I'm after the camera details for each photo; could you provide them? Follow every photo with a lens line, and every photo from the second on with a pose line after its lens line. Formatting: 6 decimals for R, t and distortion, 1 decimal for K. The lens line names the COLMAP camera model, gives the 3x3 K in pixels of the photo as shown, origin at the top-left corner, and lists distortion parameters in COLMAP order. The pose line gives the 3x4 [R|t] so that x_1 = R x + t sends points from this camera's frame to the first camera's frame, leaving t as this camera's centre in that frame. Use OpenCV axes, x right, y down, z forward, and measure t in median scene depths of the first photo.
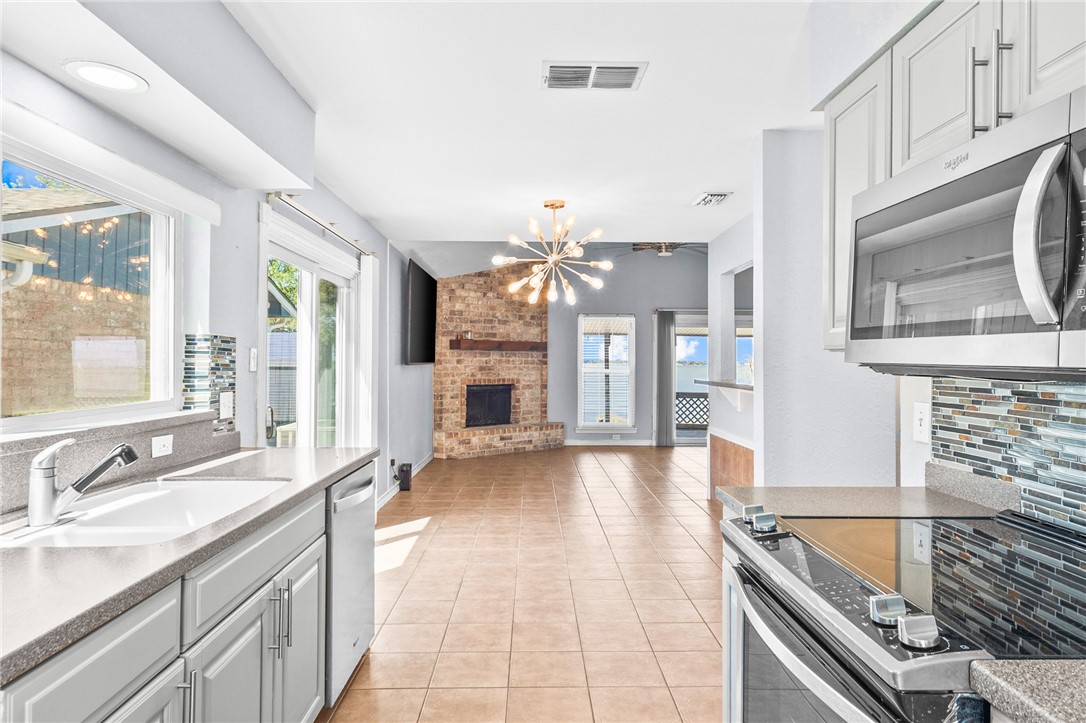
lens RADIAL K [[649.0, 0, 540.8], [0, 649.0, 359.2], [0, 0, 1]] dist [-0.000389, -0.000095]
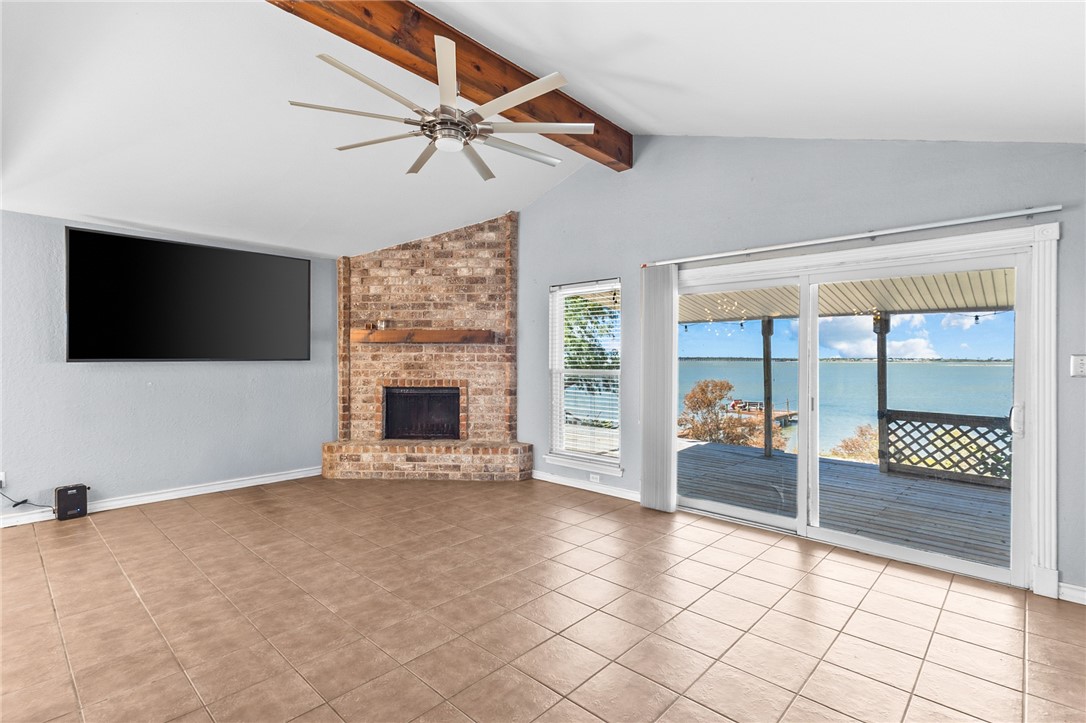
lens RADIAL K [[508.6, 0, 540.1], [0, 508.6, 358.3], [0, 0, 1]] dist [0.000695, -0.000234]
pose [[0.722415, 0.002700, -0.691454, 0.454088], [0.002519, 0.999975, 0.006536, 0.001081], [0.691455, -0.006464, 0.722391, 0.667223]]
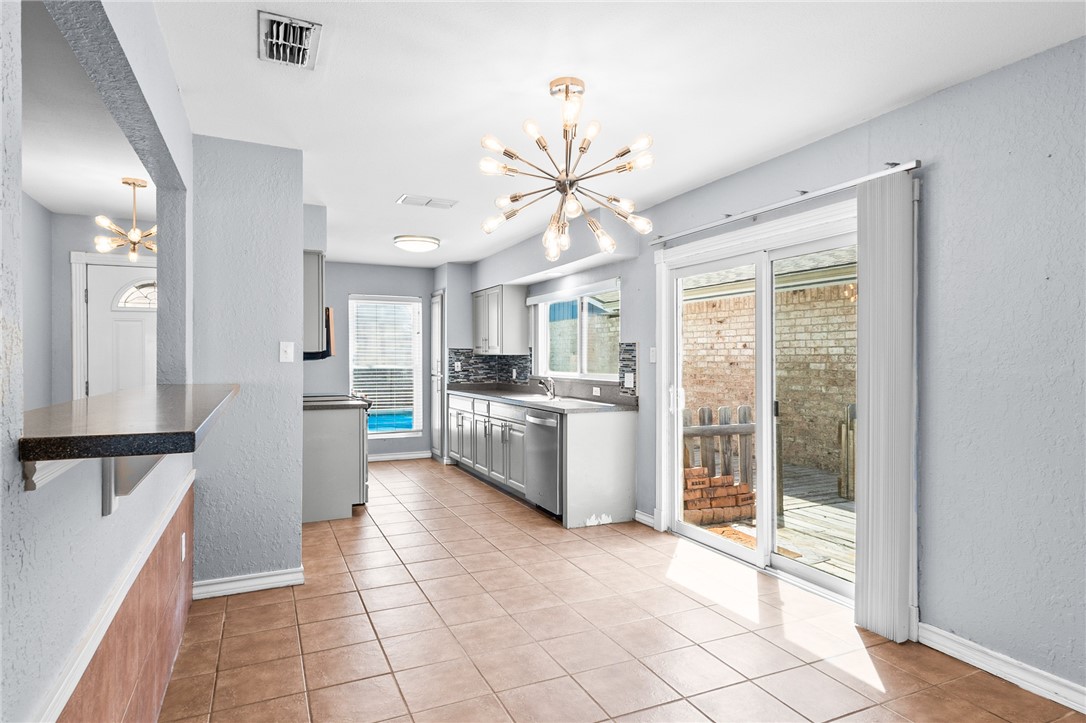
lens RADIAL K [[604.0, 0, 536.5], [0, 604.0, 361.3], [0, 0, 1]] dist [0.015038, 0.000824]
pose [[-0.915017, -0.003225, -0.403403, 0.136300], [-0.002484, 0.999994, -0.002360, 0.006569], [0.403409, -0.001158, -0.915019, 0.746331]]
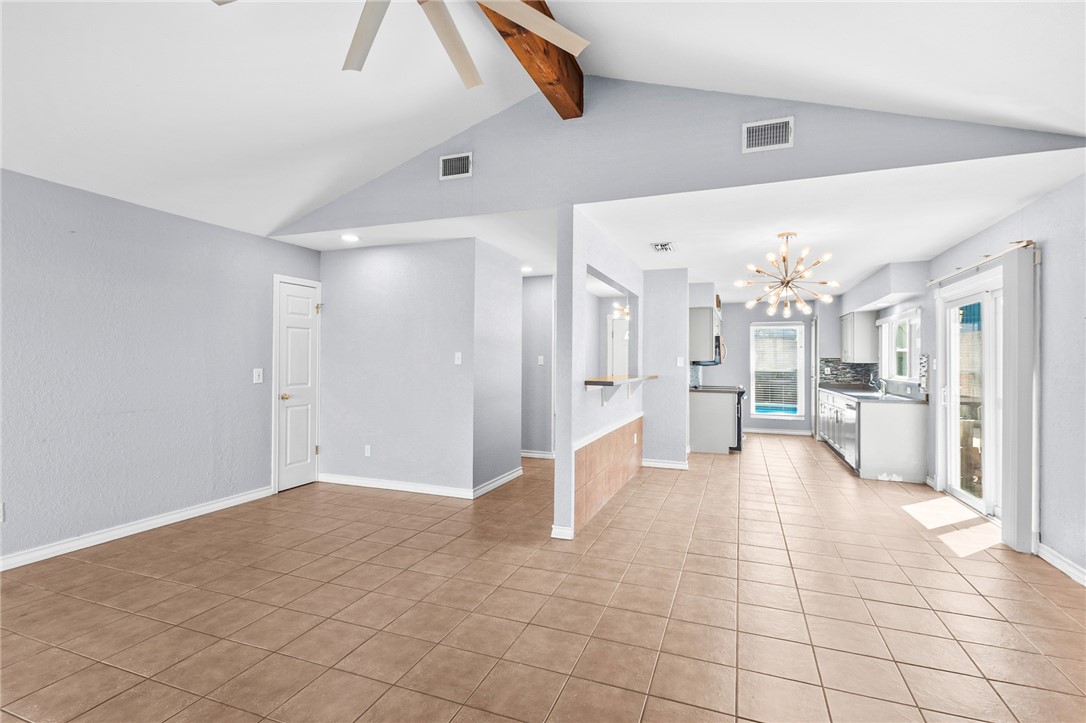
lens RADIAL K [[508.6, 0, 540.1], [0, 508.6, 358.3], [0, 0, 1]] dist [0.000695, -0.000234]
pose [[-0.925763, -0.006337, 0.378050, 0.046030], [-0.011404, 0.999873, -0.011165, 0.005179], [-0.377931, -0.014647, -0.925718, 1.033188]]
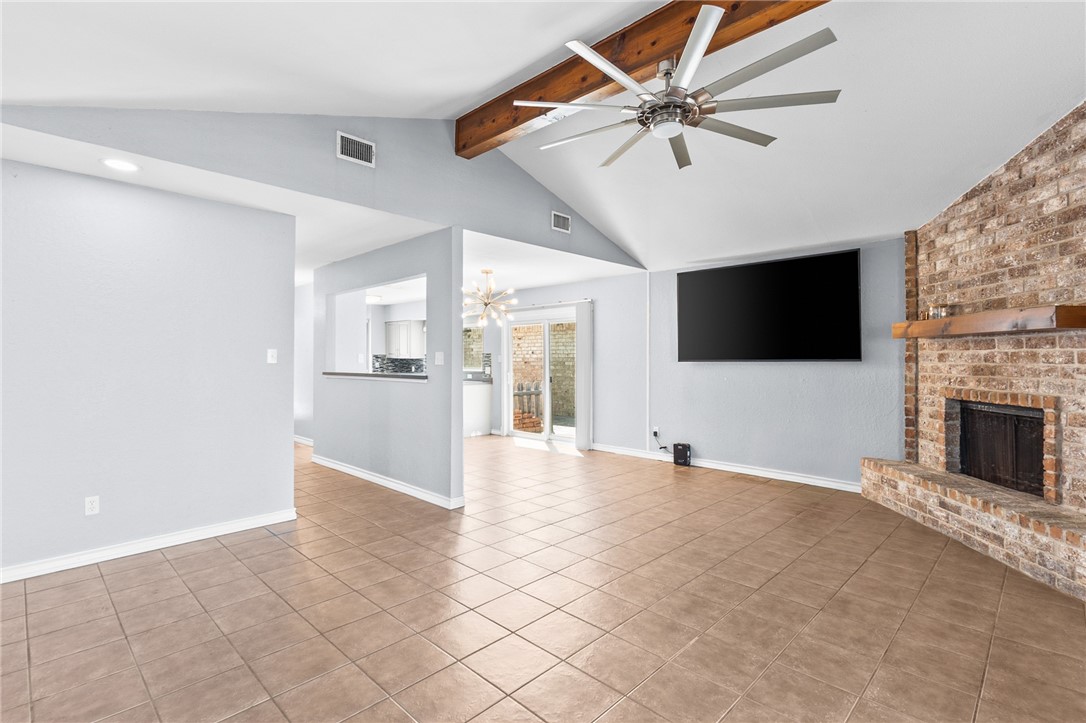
lens RADIAL K [[508.6, 0, 540.1], [0, 508.6, 358.3], [0, 0, 1]] dist [0.000695, -0.000234]
pose [[-0.710176, -0.002068, -0.704021, 0.454612], [0.003869, 0.999969, -0.006840, 0.005816], [0.704013, -0.007581, -0.710146, 1.048327]]
